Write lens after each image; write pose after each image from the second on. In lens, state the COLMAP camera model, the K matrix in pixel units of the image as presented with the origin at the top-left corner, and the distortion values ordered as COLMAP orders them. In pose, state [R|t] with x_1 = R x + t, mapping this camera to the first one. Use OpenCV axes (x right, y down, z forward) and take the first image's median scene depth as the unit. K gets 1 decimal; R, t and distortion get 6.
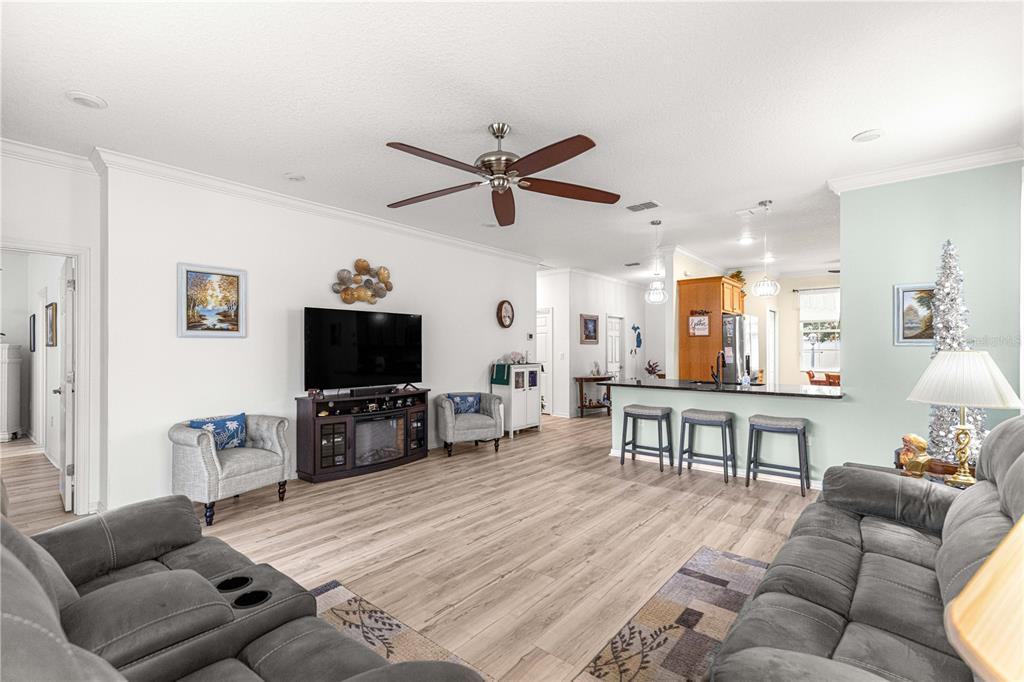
lens RADIAL K [[465.6, 0, 506.0], [0, 465.6, 344.6], [0, 0, 1]] dist [0.006753, -0.001259]
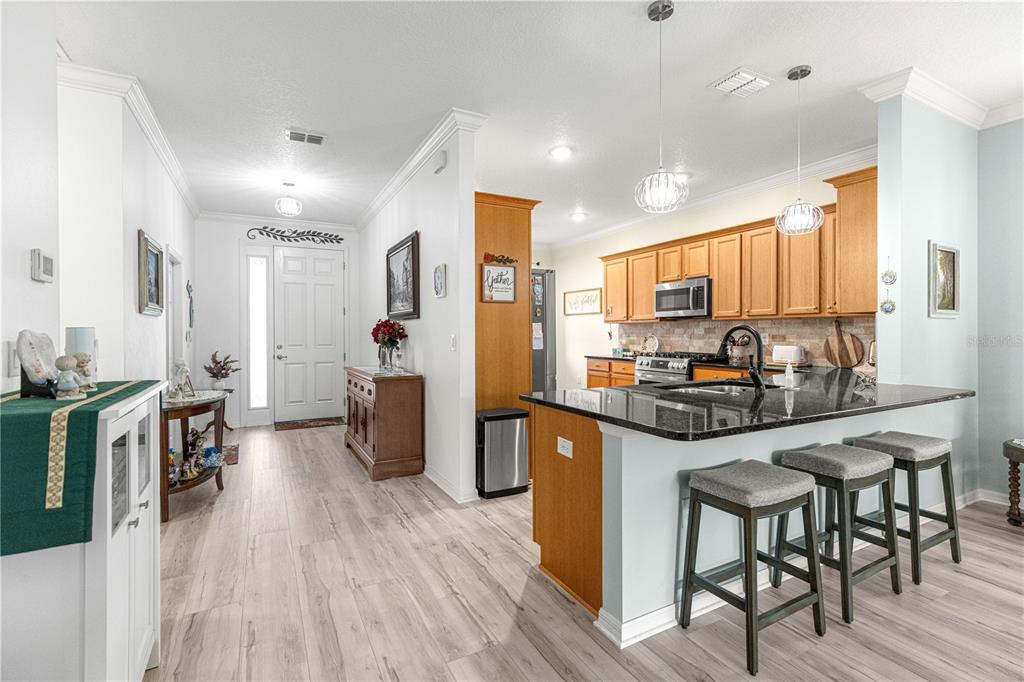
lens RADIAL K [[465.6, 0, 511.6], [0, 465.6, 332.5], [0, 0, 1]] dist [0.006753, -0.001259]
pose [[0.375792, -0.001831, 0.926702, -0.077467], [-0.001950, 0.999994, 0.002767, 0.013907], [-0.926702, -0.002847, 0.375786, 0.713038]]
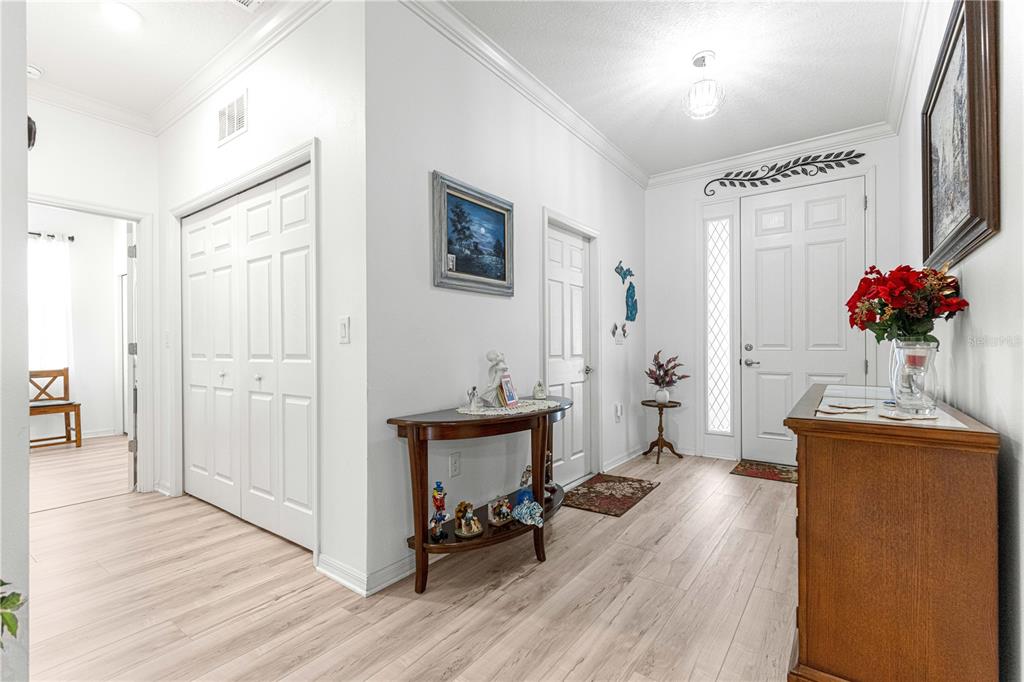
lens RADIAL K [[465.6, 0, 505.1], [0, 465.6, 346.3], [0, 0, 1]] dist [0.006753, -0.001259]
pose [[0.998326, -0.004634, 0.057659, 0.220419], [0.004196, 0.999962, 0.007705, 0.036435], [-0.057693, -0.007450, 0.998307, 0.873757]]
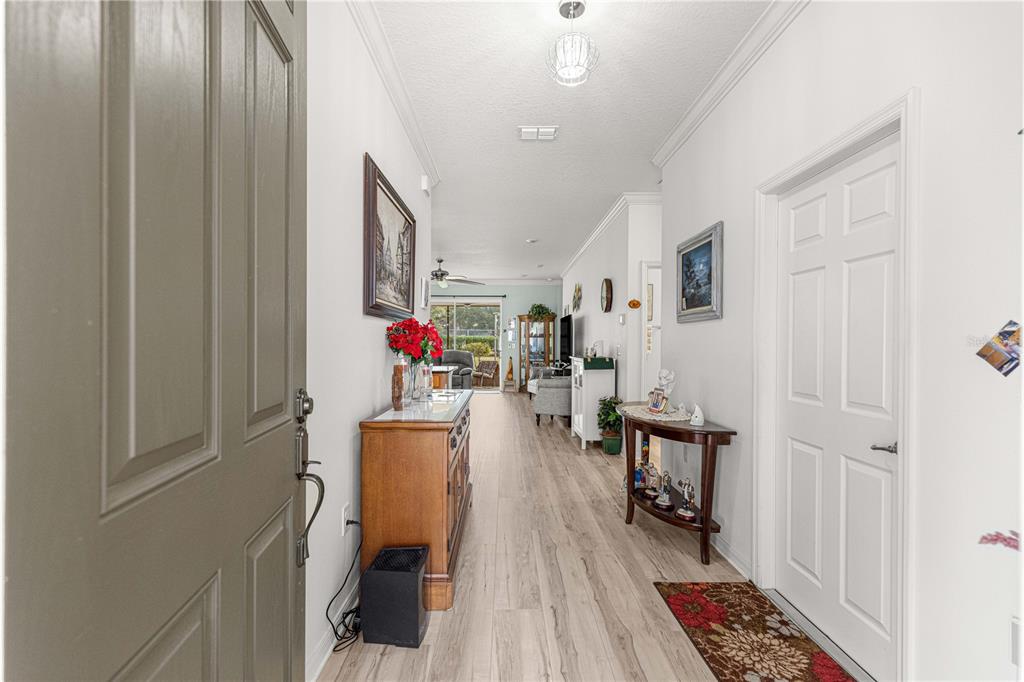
lens RADIAL K [[465.6, 0, 512.0], [0, 465.6, 342.0], [0, 0, 1]] dist [0.006753, -0.001259]
pose [[-0.757155, -0.001176, -0.653234, 0.624604], [-0.000308, 0.999999, -0.001443, 0.017101], [0.653235, -0.000892, -0.757155, 1.441303]]
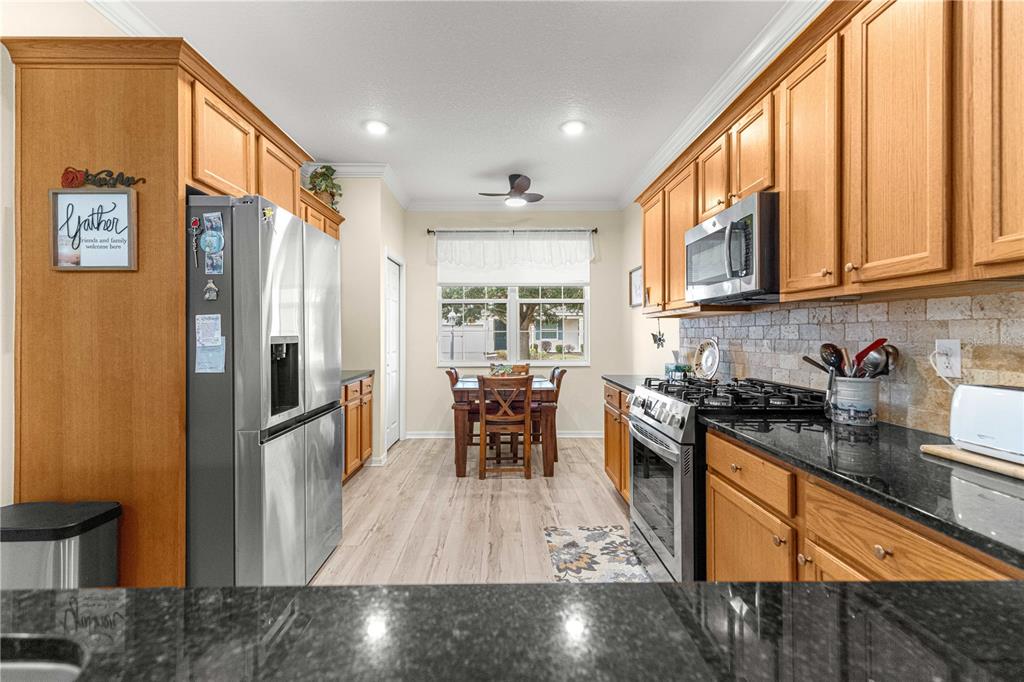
lens RADIAL K [[465.6, 0, 507.5], [0, 465.6, 330.7], [0, 0, 1]] dist [0.006753, -0.001259]
pose [[0.760299, 0.002129, 0.649569, 0.382396], [-0.001628, 0.999998, -0.001372, 0.013081], [-0.649571, -0.000014, 0.760301, 0.600367]]
